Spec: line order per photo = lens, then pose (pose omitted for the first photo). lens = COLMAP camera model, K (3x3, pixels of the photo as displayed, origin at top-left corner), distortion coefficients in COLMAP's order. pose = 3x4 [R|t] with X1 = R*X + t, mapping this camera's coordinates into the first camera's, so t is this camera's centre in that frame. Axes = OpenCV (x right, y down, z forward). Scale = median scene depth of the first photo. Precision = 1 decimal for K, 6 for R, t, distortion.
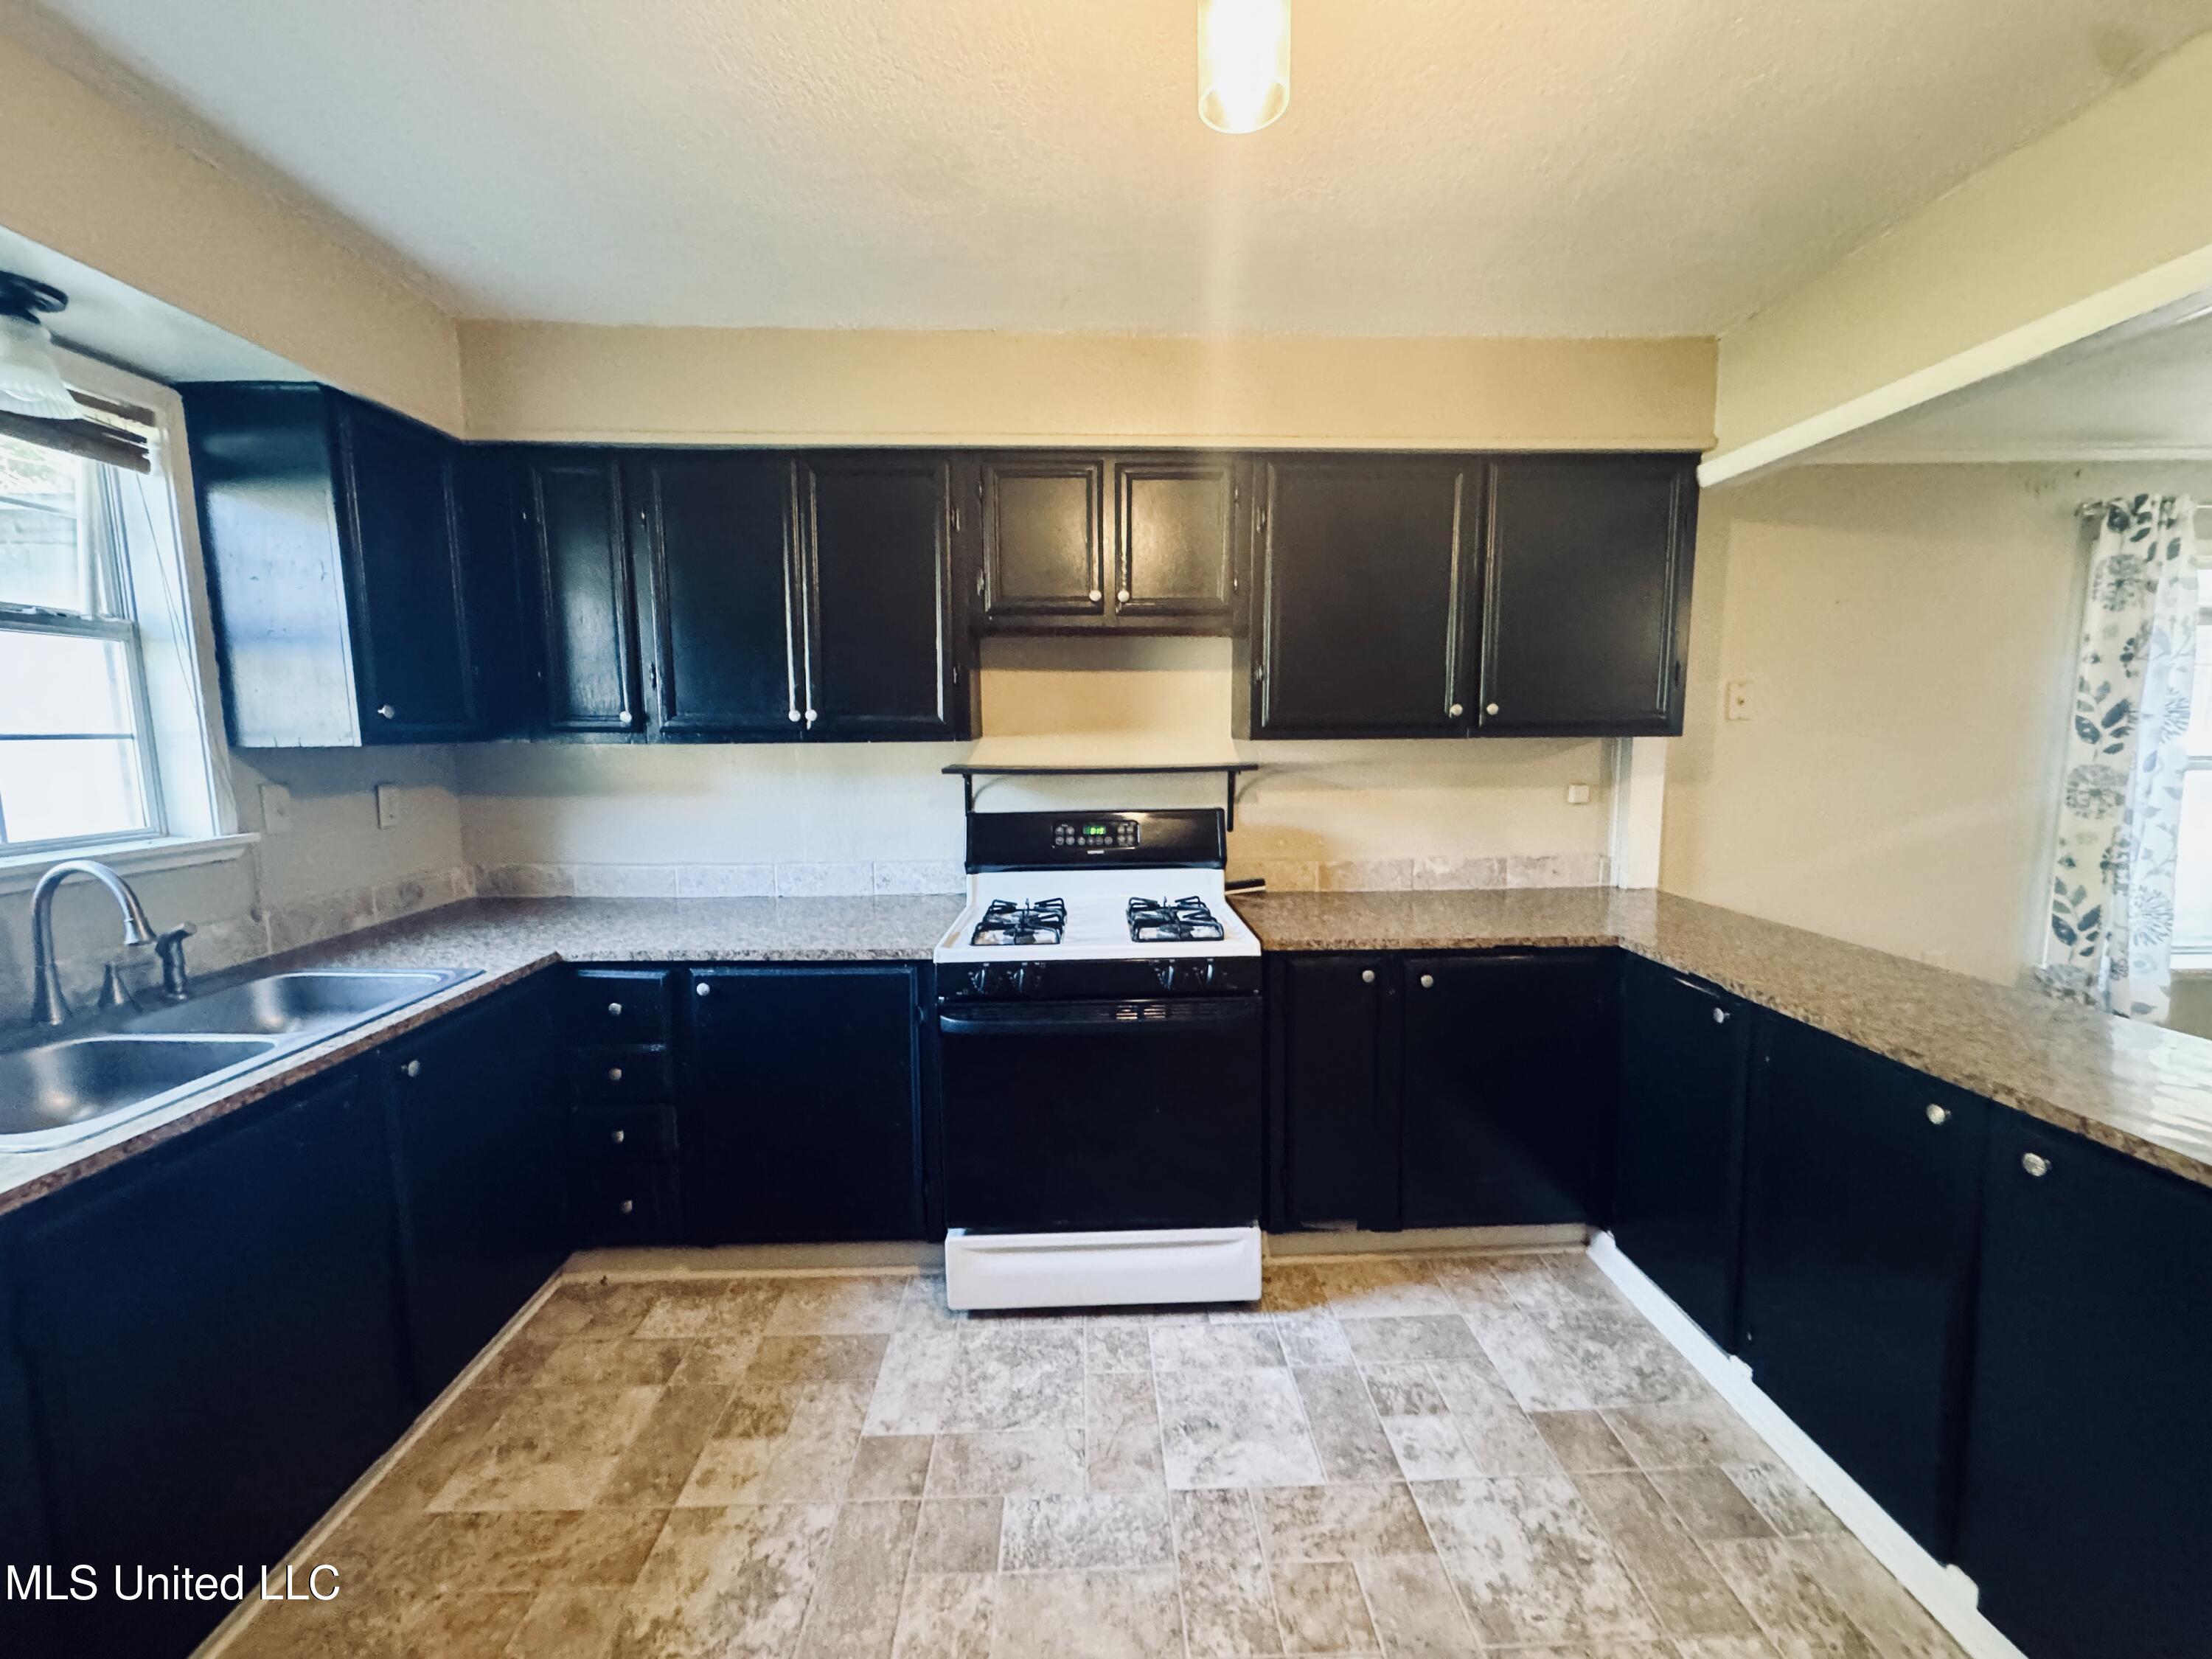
lens RADIAL K [[893.7, 0, 1012.3], [0, 893.7, 834.5], [0, 0, 1]] dist [-0.003510, -0.000477]
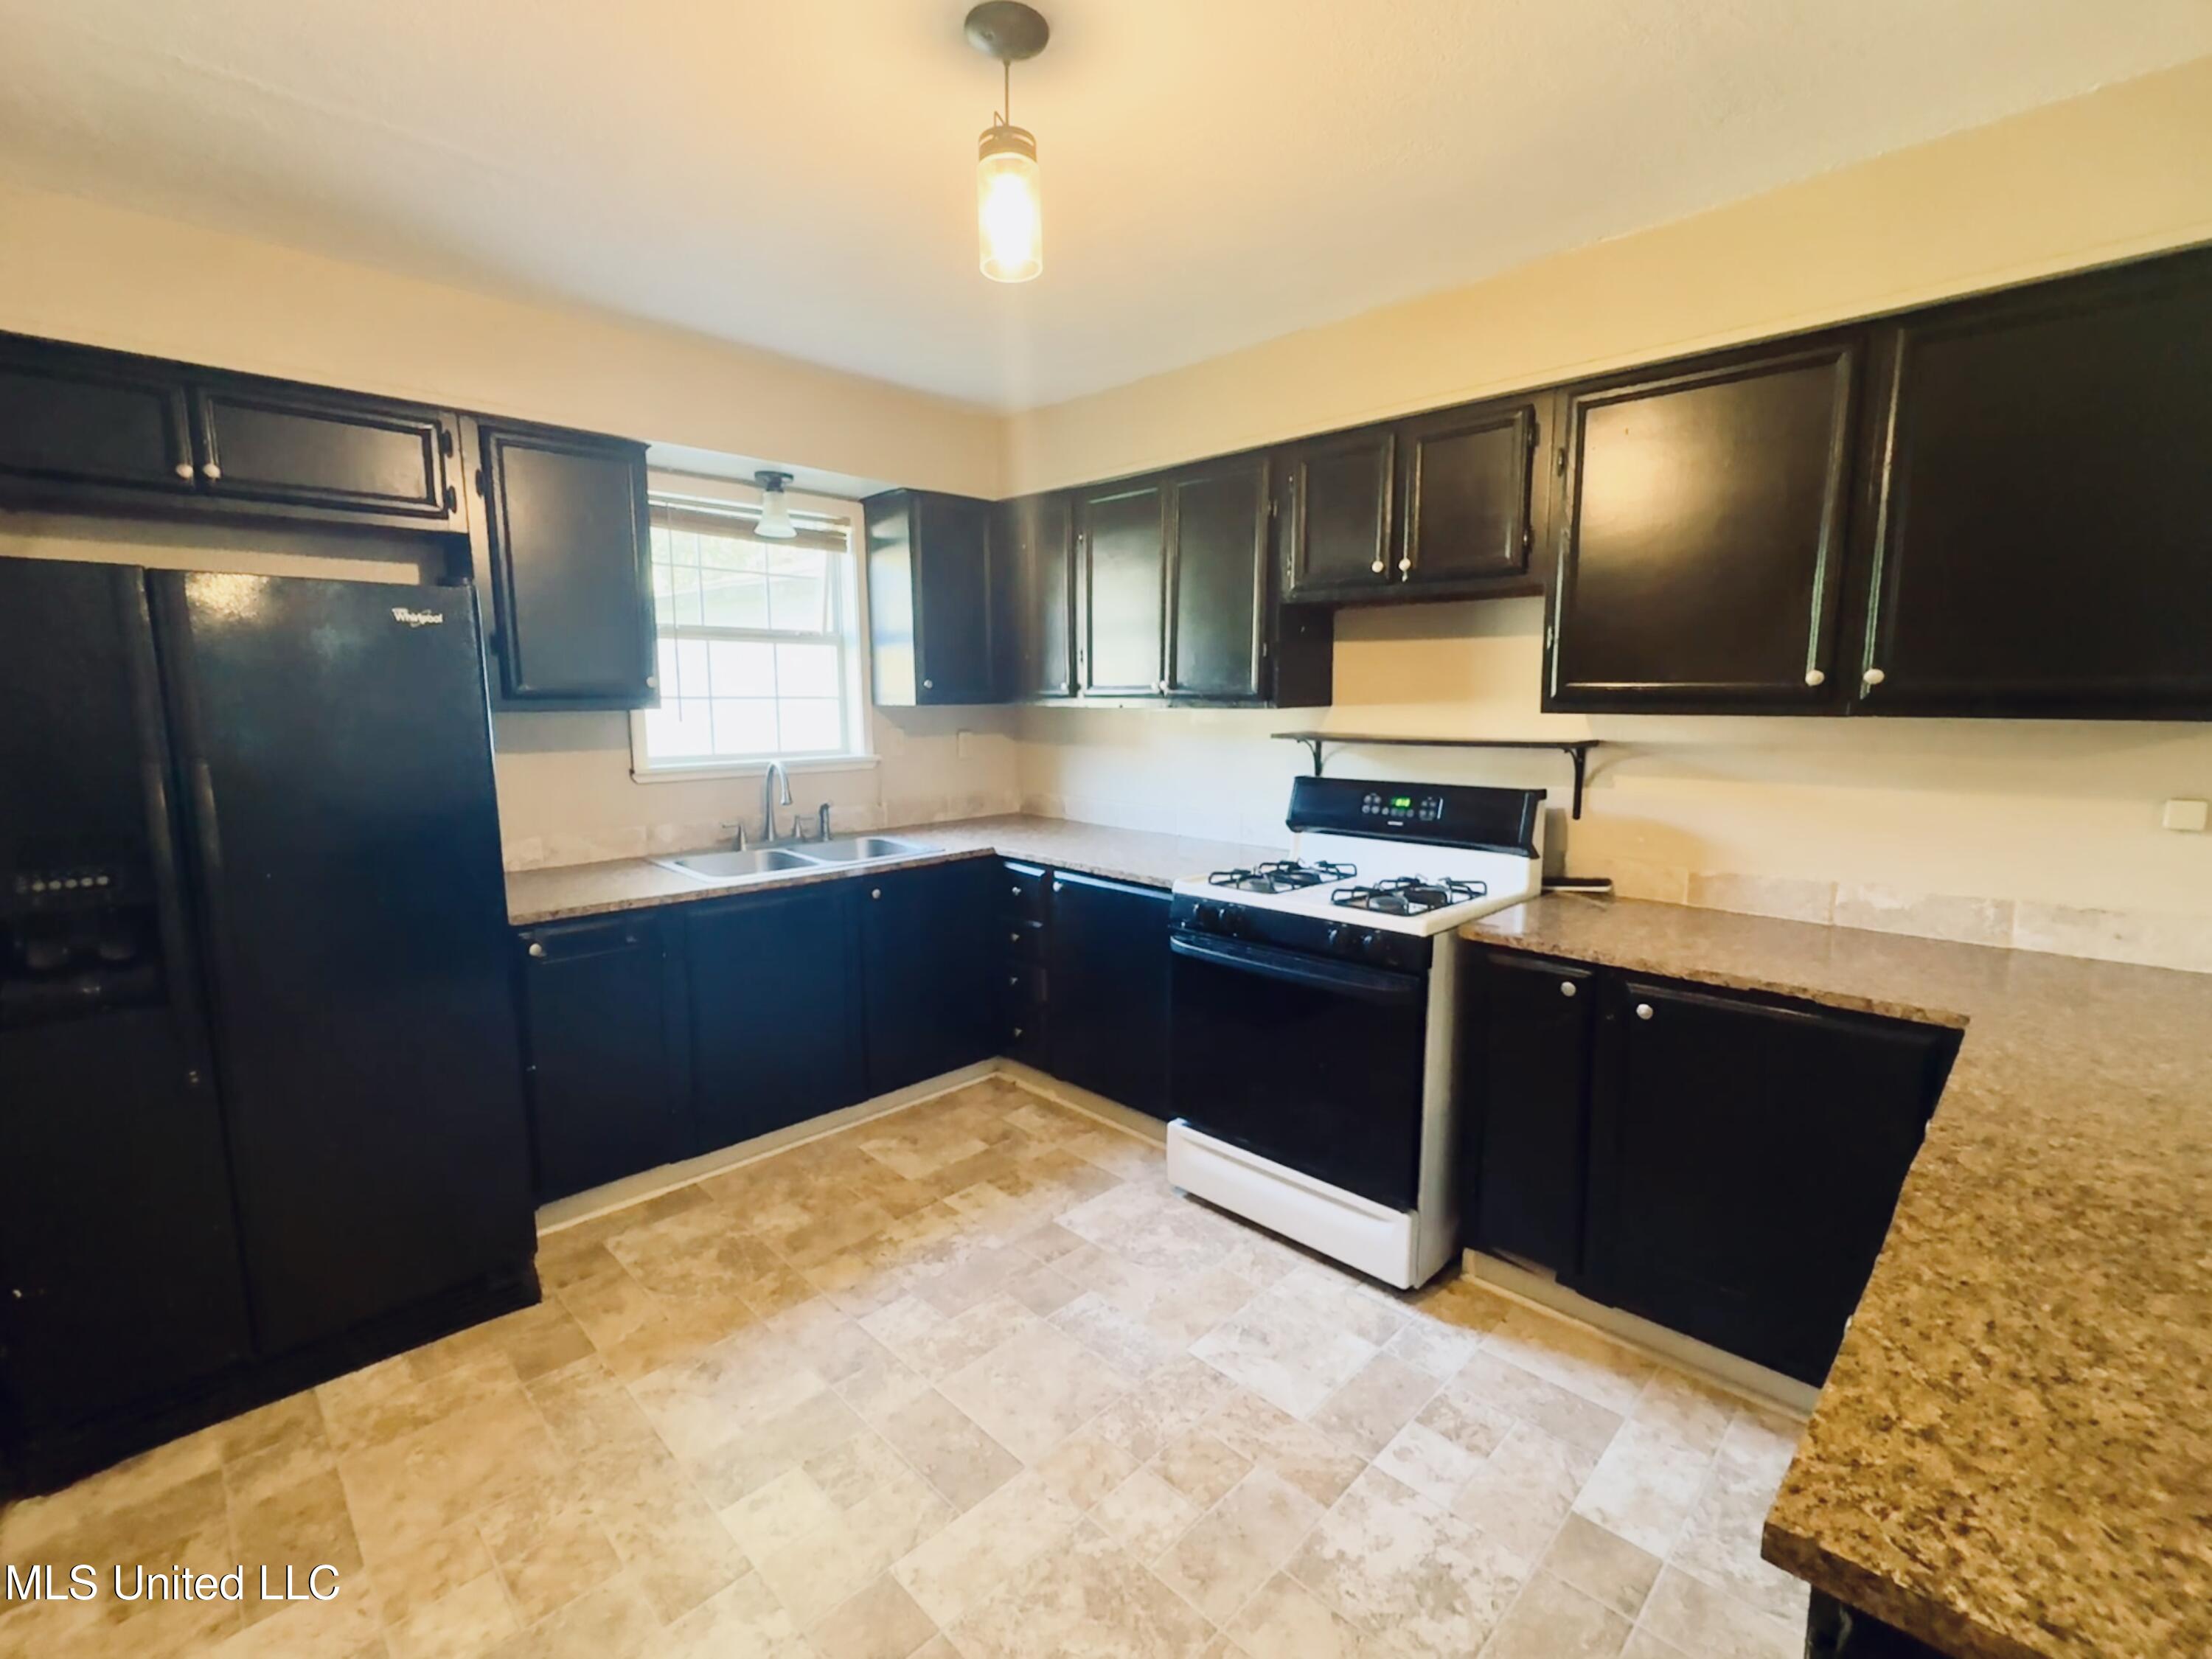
lens RADIAL K [[975.5, 0, 1093.6], [0, 975.5, 844.4], [0, 0, 1]] dist [-0.018914, 0.001085]
pose [[0.674274, 0.116888, -0.729172, 0.718747], [-0.090923, 0.993022, 0.075106, -0.008497], [0.732862, 0.015656, 0.680197, 0.024240]]
